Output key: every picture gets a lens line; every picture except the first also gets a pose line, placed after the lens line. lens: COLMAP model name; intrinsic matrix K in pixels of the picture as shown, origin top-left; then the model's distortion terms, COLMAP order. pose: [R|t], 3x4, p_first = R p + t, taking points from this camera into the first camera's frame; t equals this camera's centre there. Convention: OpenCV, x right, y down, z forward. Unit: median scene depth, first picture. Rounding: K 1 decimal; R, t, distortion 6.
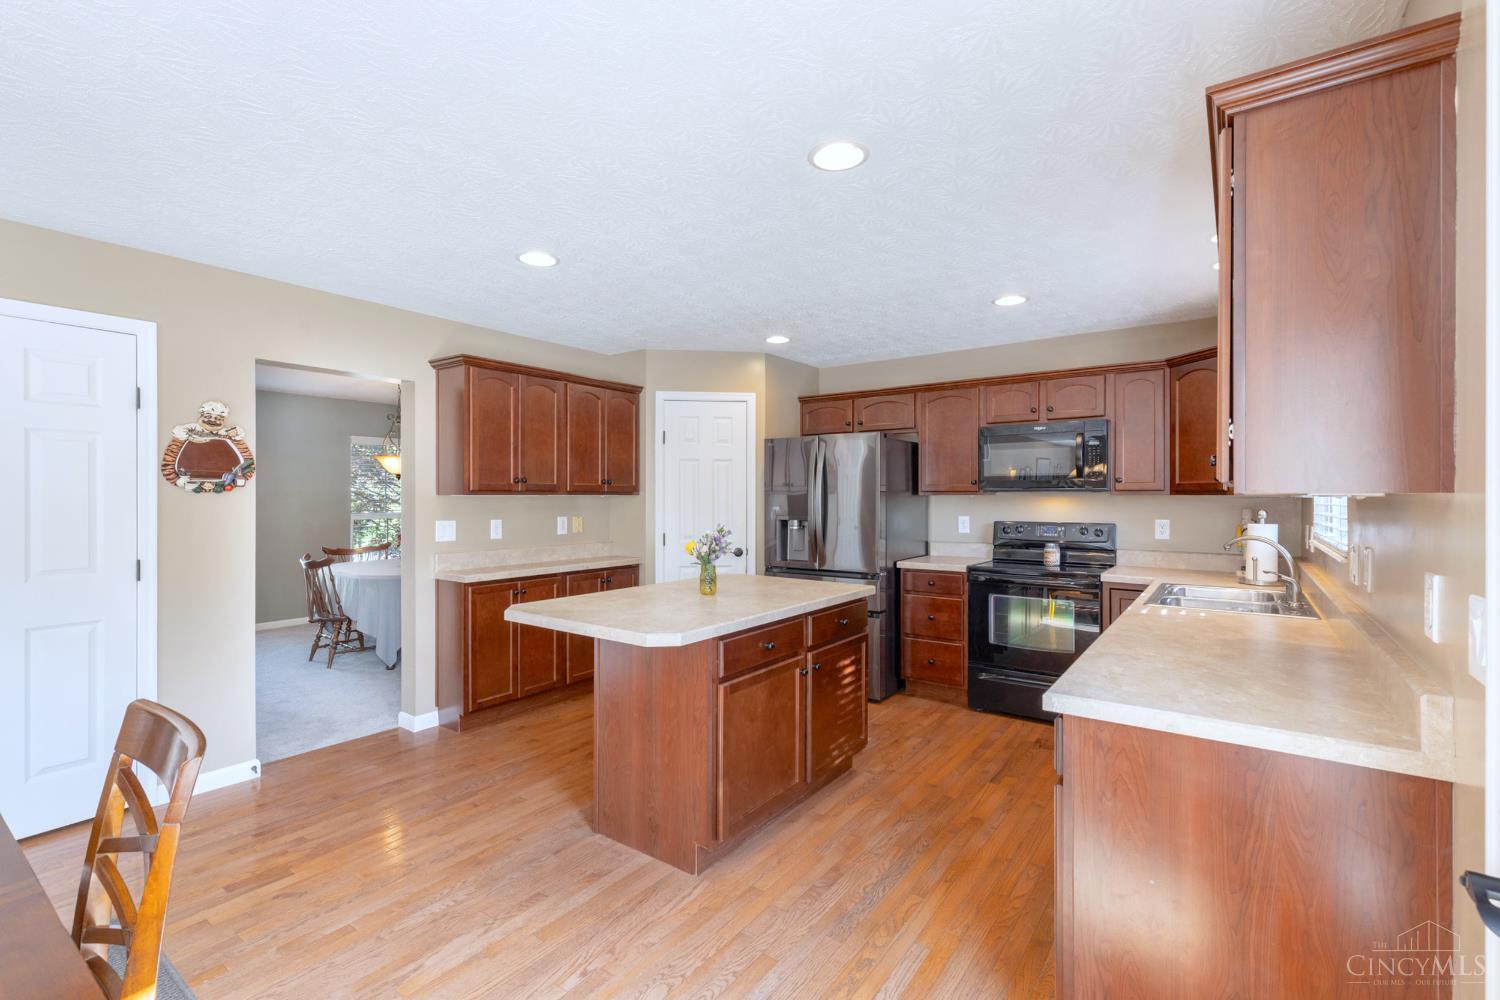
lens RADIAL K [[666.1, 0, 741.9], [0, 666.1, 494.4], [0, 0, 1]] dist [0.003382, 0.000170]
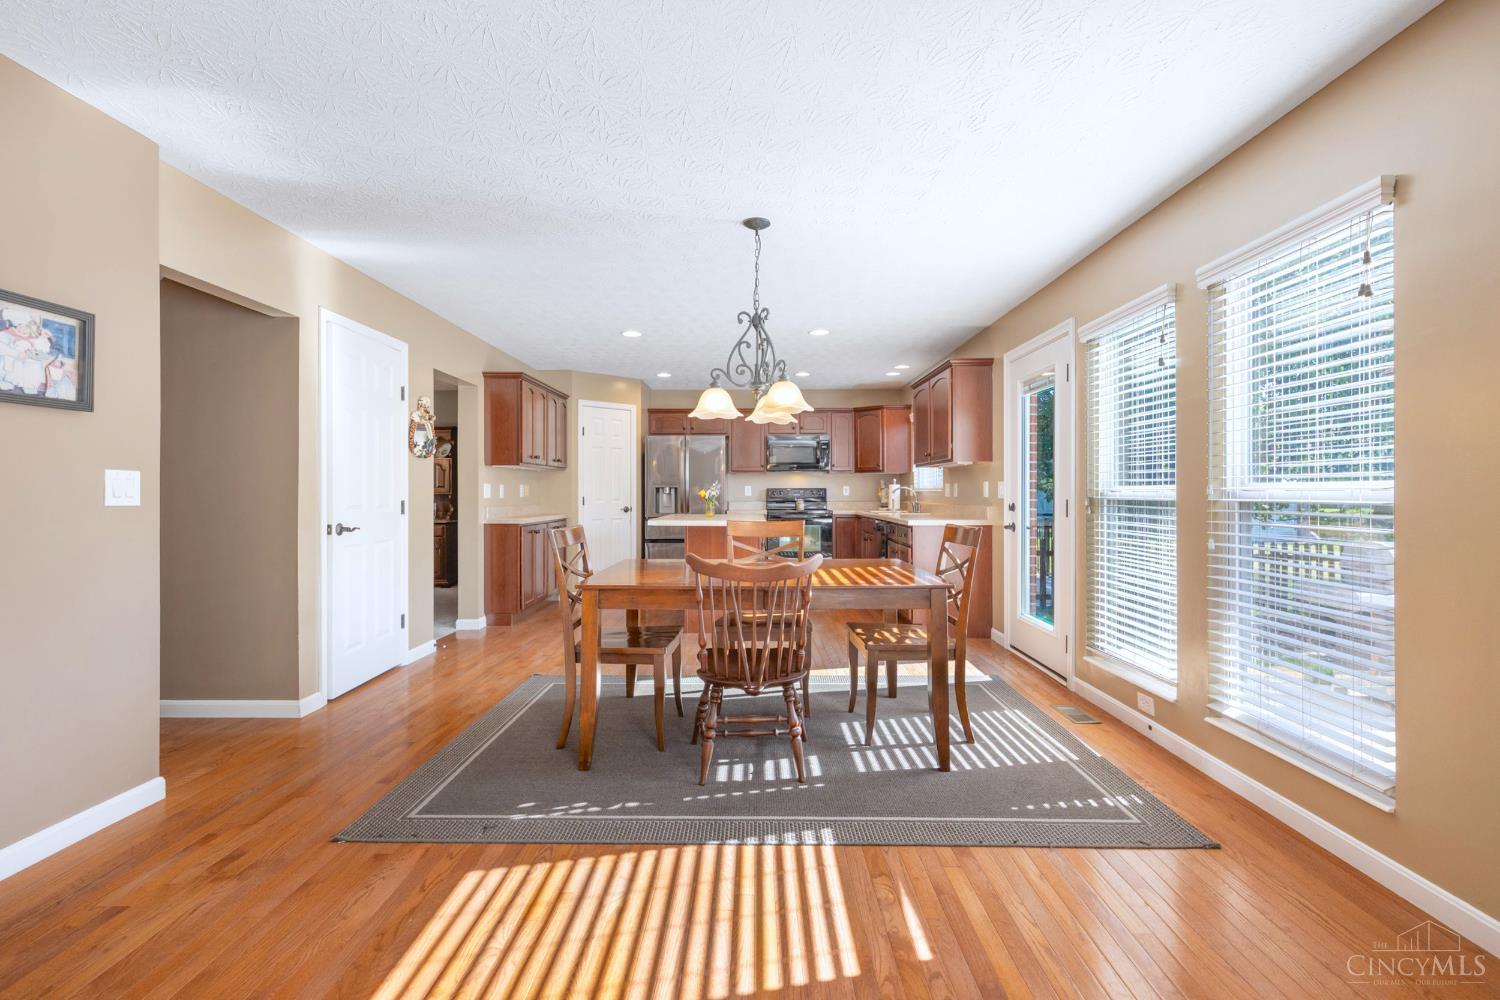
lens RADIAL K [[666.1, 0, 753.1], [0, 666.1, 492.2], [0, 0, 1]] dist [0.003382, 0.000170]
pose [[0.806364, -0.002188, 0.591416, -0.724112], [0.000319, 0.999995, 0.003265, 0.046097], [-0.591420, -0.002444, 0.806360, -0.425271]]
